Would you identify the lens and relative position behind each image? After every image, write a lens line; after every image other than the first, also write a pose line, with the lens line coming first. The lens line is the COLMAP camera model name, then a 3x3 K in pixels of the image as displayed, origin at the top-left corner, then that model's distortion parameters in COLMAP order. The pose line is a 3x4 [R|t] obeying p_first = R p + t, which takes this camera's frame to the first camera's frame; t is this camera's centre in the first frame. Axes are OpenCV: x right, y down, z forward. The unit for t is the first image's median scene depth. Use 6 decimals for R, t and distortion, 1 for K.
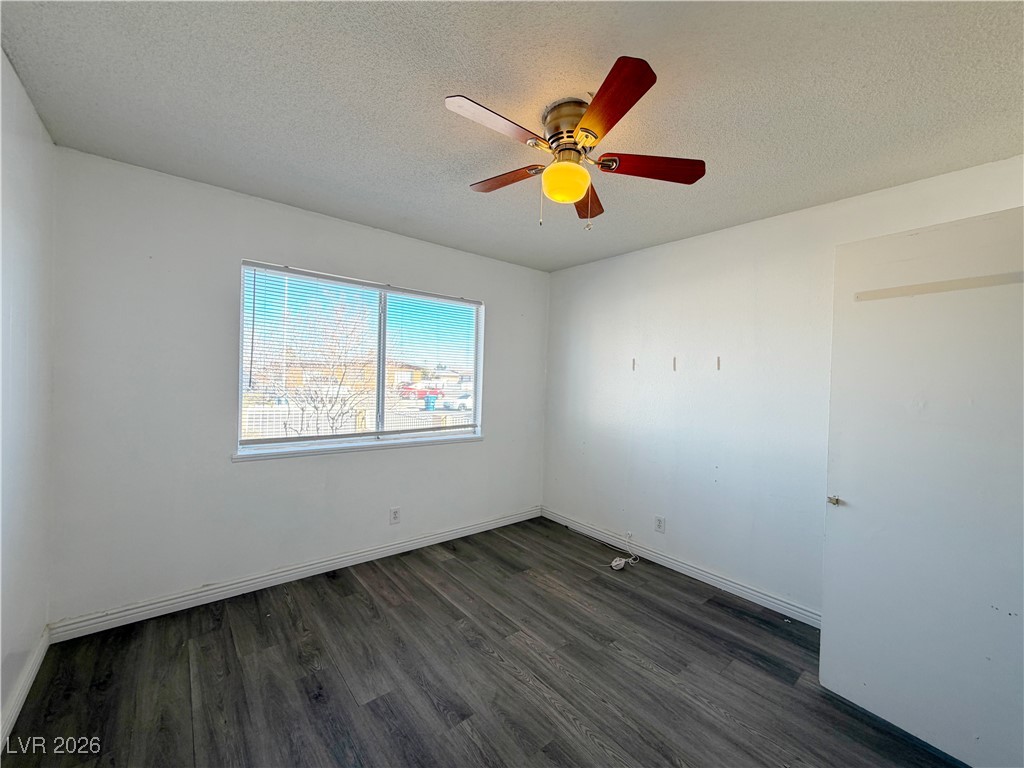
lens RADIAL K [[408.7, 0, 509.1], [0, 408.7, 385.6], [0, 0, 1]] dist [-0.000034, 0.000261]
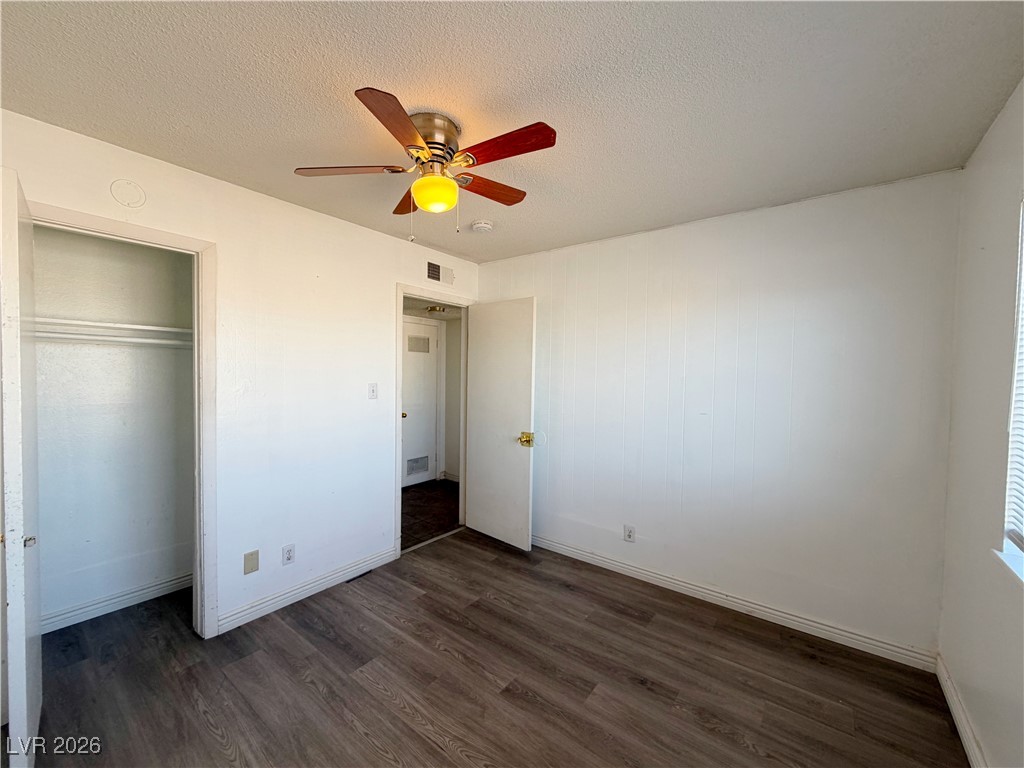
lens RADIAL K [[408.7, 0, 509.1], [0, 408.7, 385.6], [0, 0, 1]] dist [-0.000034, 0.000261]
pose [[-0.973090, -0.038596, -0.227170, 0.161735], [-0.050037, 0.997741, 0.044819, -0.067032], [0.224927, 0.054980, -0.972823, 1.954013]]
